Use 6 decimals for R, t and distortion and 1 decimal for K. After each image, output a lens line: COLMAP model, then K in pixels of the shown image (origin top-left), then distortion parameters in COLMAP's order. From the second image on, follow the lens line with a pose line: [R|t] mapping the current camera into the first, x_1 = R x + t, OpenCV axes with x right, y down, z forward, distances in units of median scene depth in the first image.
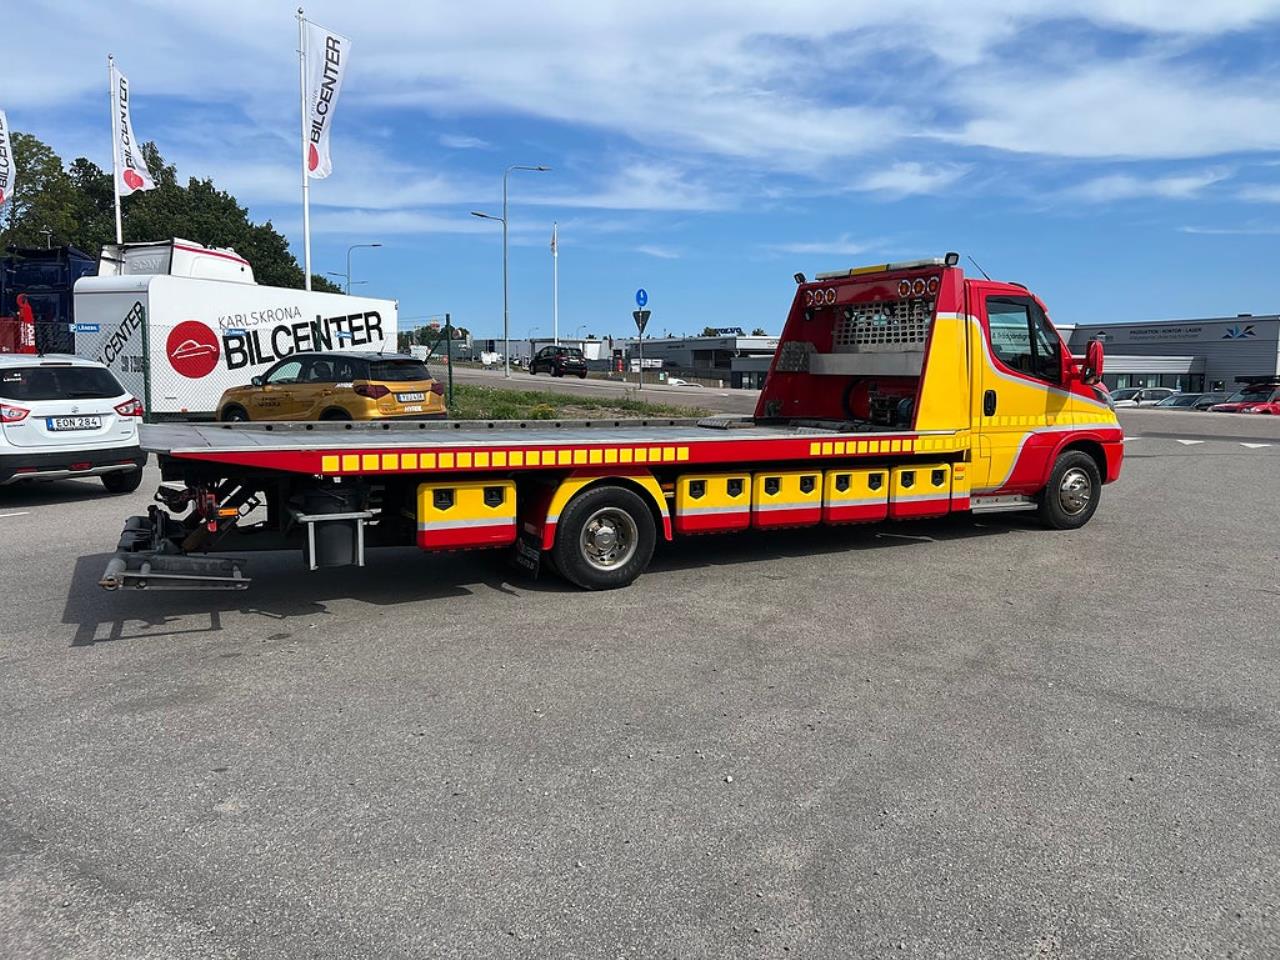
lens RADIAL K [[958.9, 0, 649.1], [0, 958.9, 475.9], [0, 0, 1]] dist [0.051400, -0.055364]
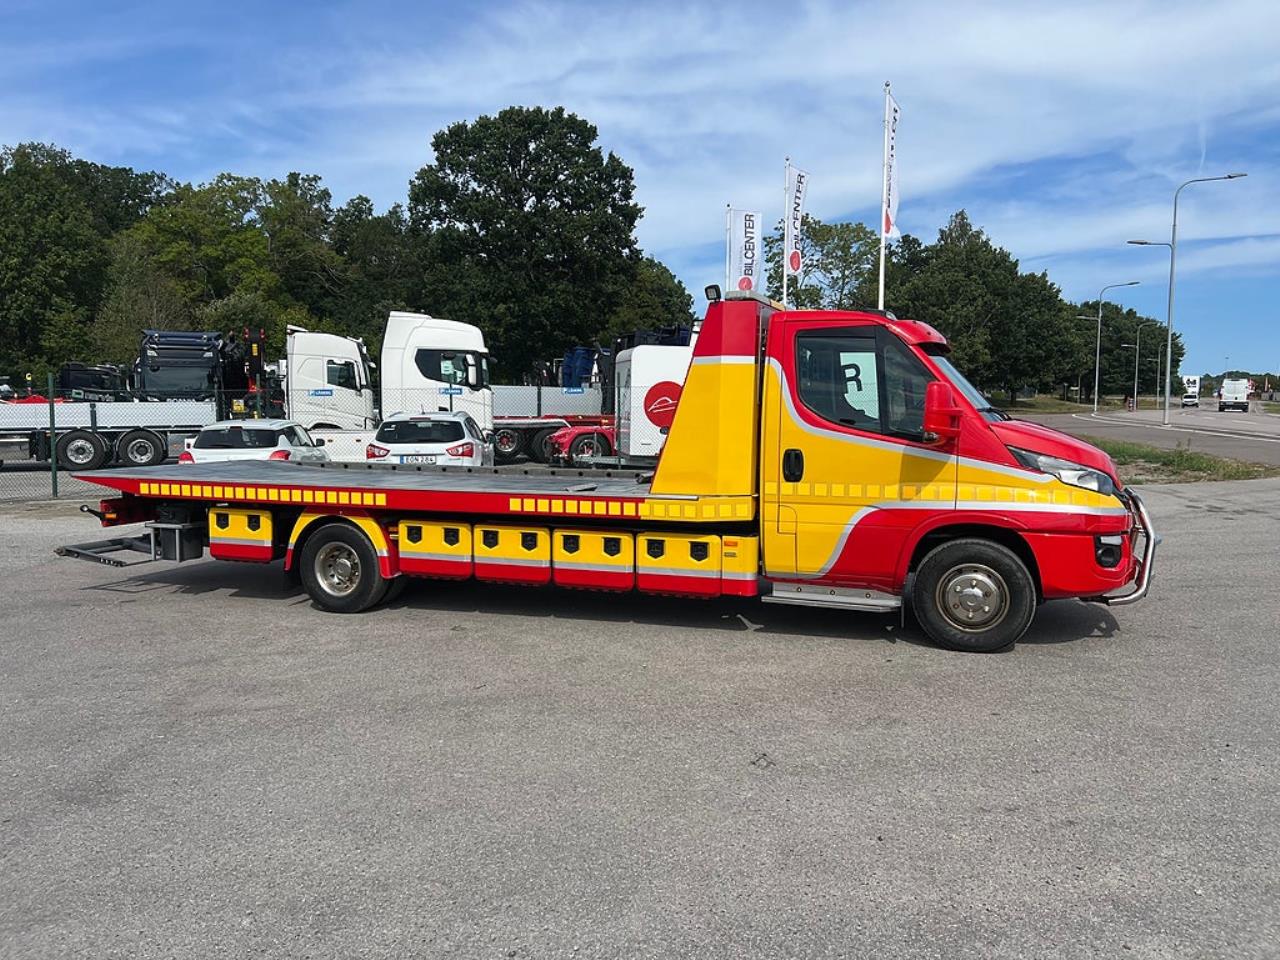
lens RADIAL K [[958.9, 0, 649.1], [0, 958.9, 475.9], [0, 0, 1]] dist [0.051400, -0.055364]
pose [[0.670188, 0.040505, -0.741085, 0.440335], [-0.076585, 0.996954, -0.014769, -0.023797], [0.738229, 0.066654, 0.671249, 0.198311]]
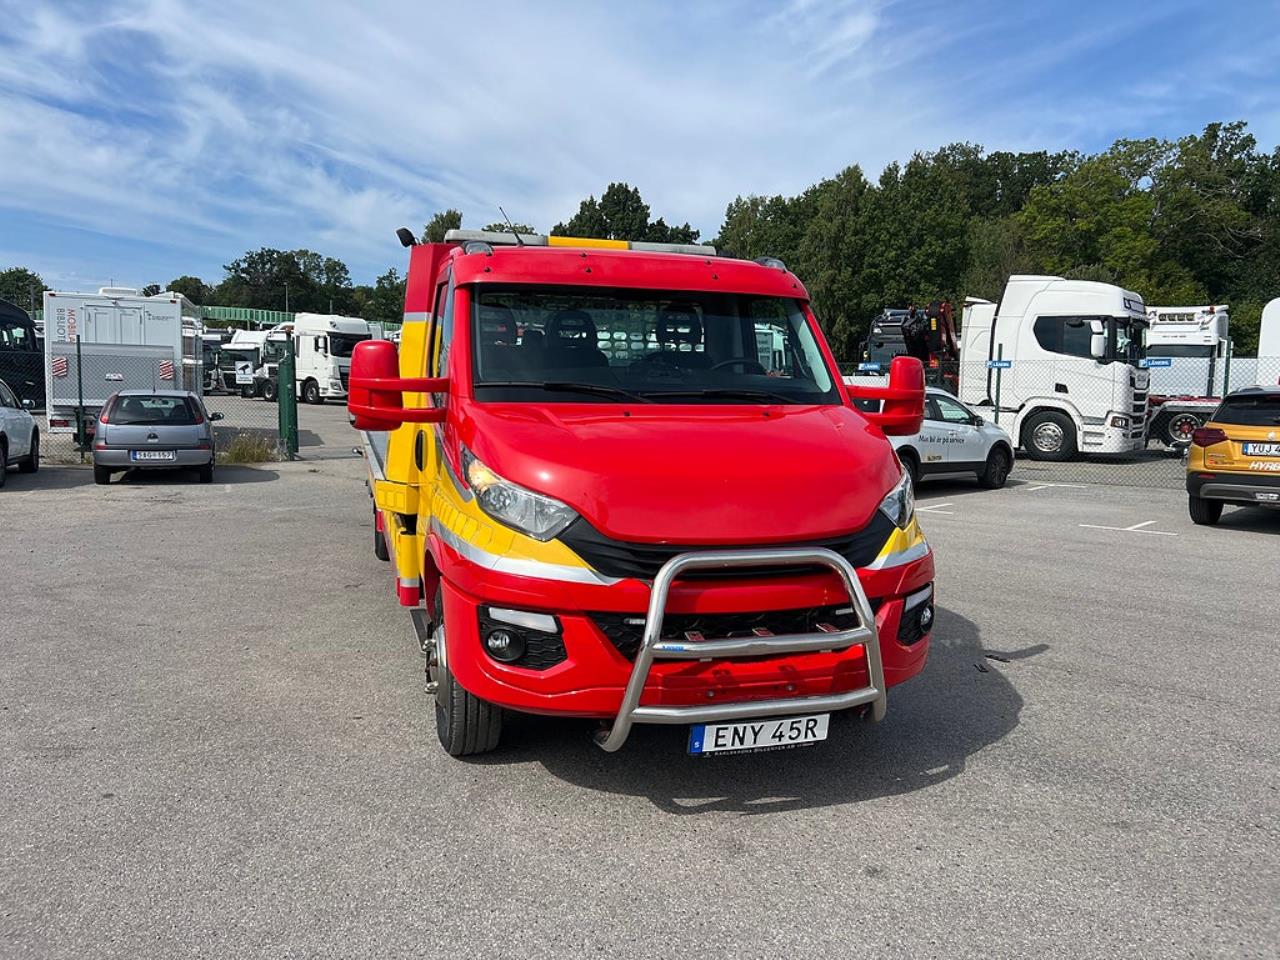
lens RADIAL K [[959.7, 0, 638.2], [0, 959.7, 461.5], [0, 0, 1]] dist [0.053286, -0.058410]
pose [[-0.185922, 0.071917, -0.979929, 0.481382], [-0.132391, 0.986390, 0.097510, -0.075861], [0.973604, 0.147863, -0.173870, 0.639528]]
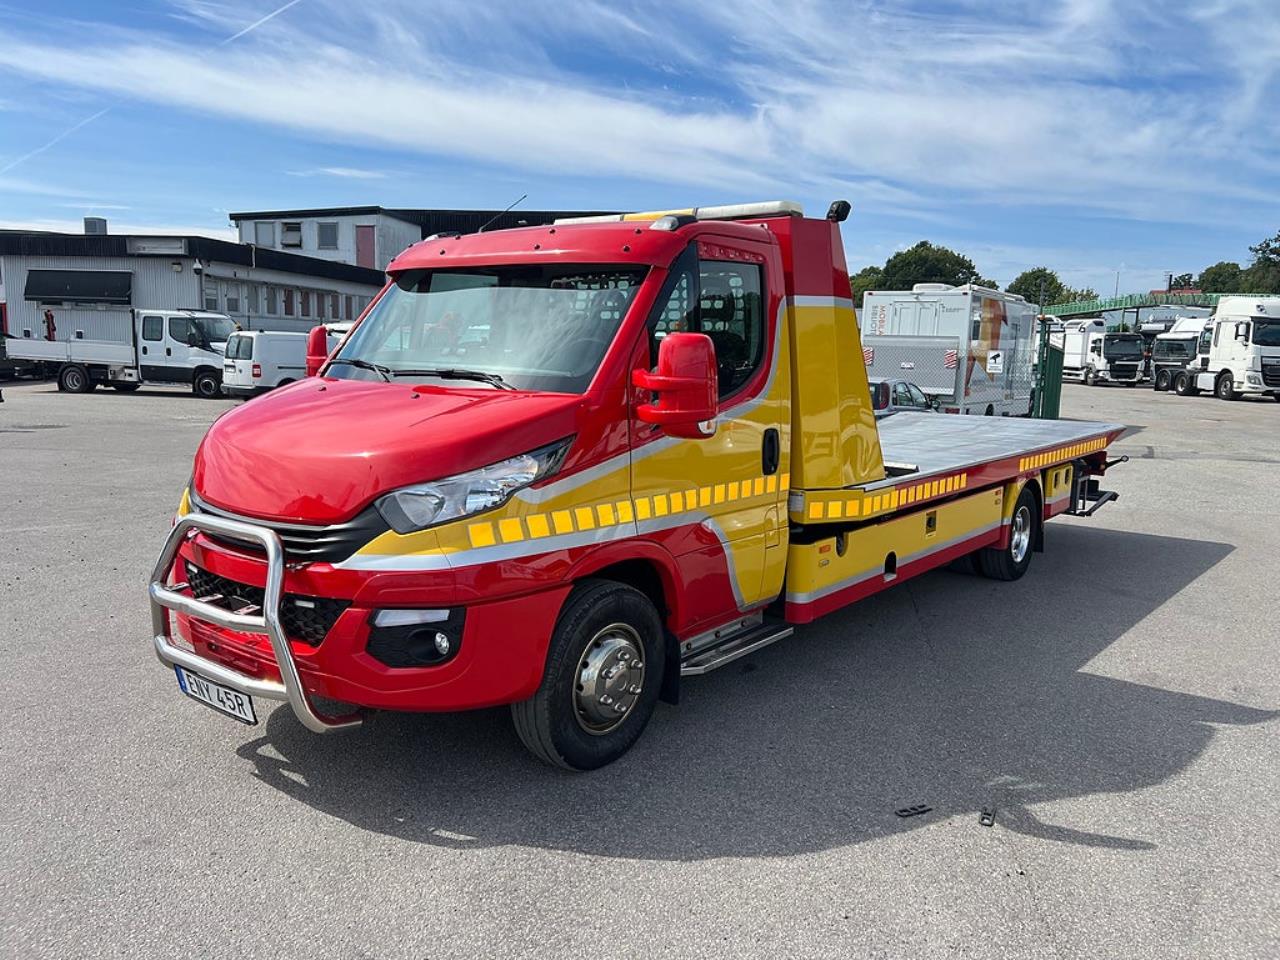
lens RADIAL K [[965.1, 0, 648.5], [0, 965.1, 471.1], [0, 0, 1]] dist [0.046095, -0.048623]
pose [[-0.912211, 0.020163, -0.409224, 0.275313], [-0.079350, 0.971184, 0.224734, -0.107497], [0.401963, 0.237476, -0.884325, 0.861235]]
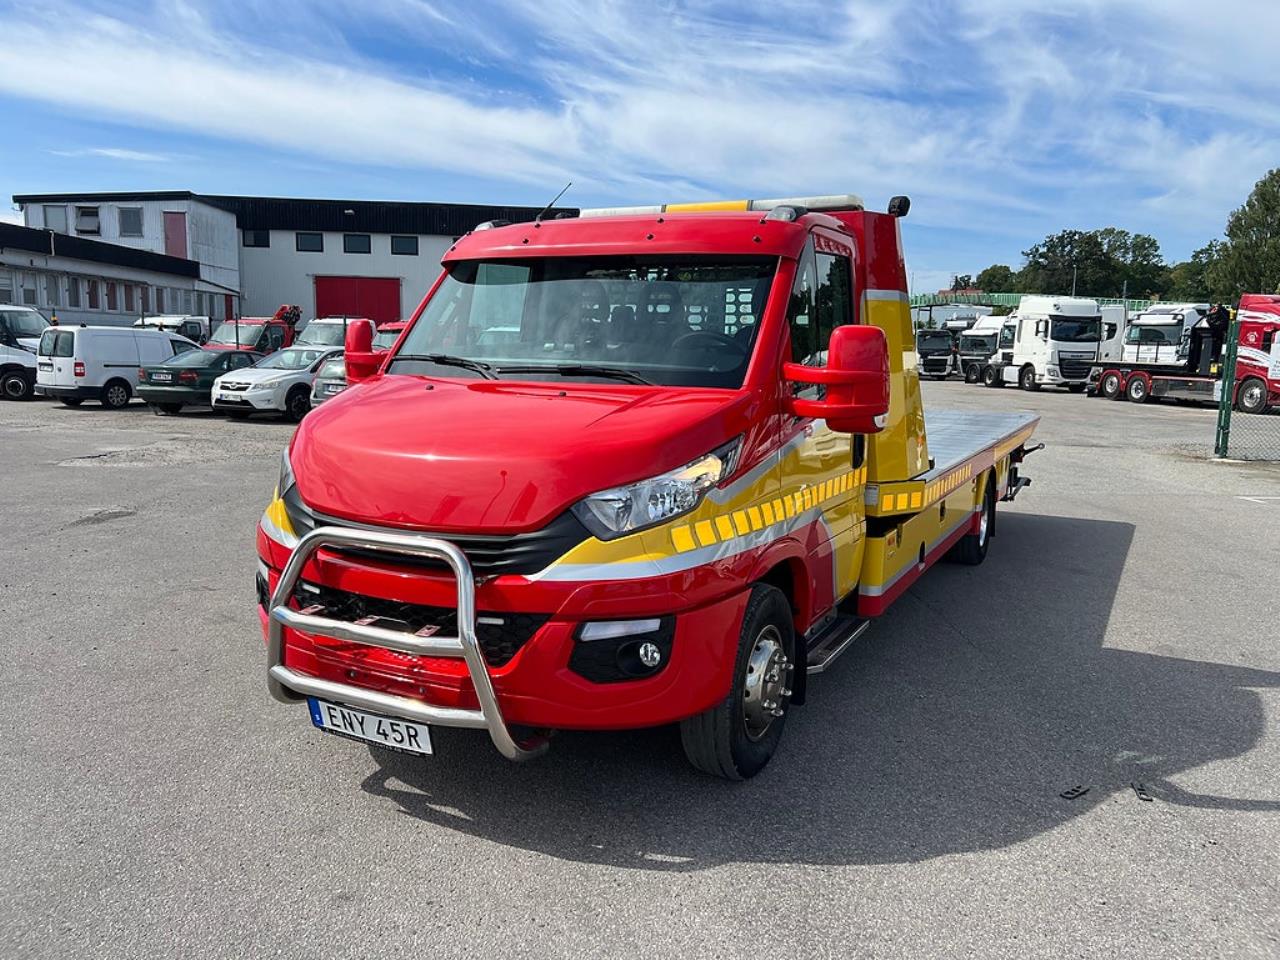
lens RADIAL K [[969.0, 0, 642.0], [0, 969.0, 464.0], [0, 0, 1]] dist [0.042143, -0.048190]
pose [[-0.822852, 0.039513, -0.566881, 0.340929], [-0.094779, 0.974063, 0.205471, -0.099389], [0.560296, 0.222800, -0.797764, 0.816449]]
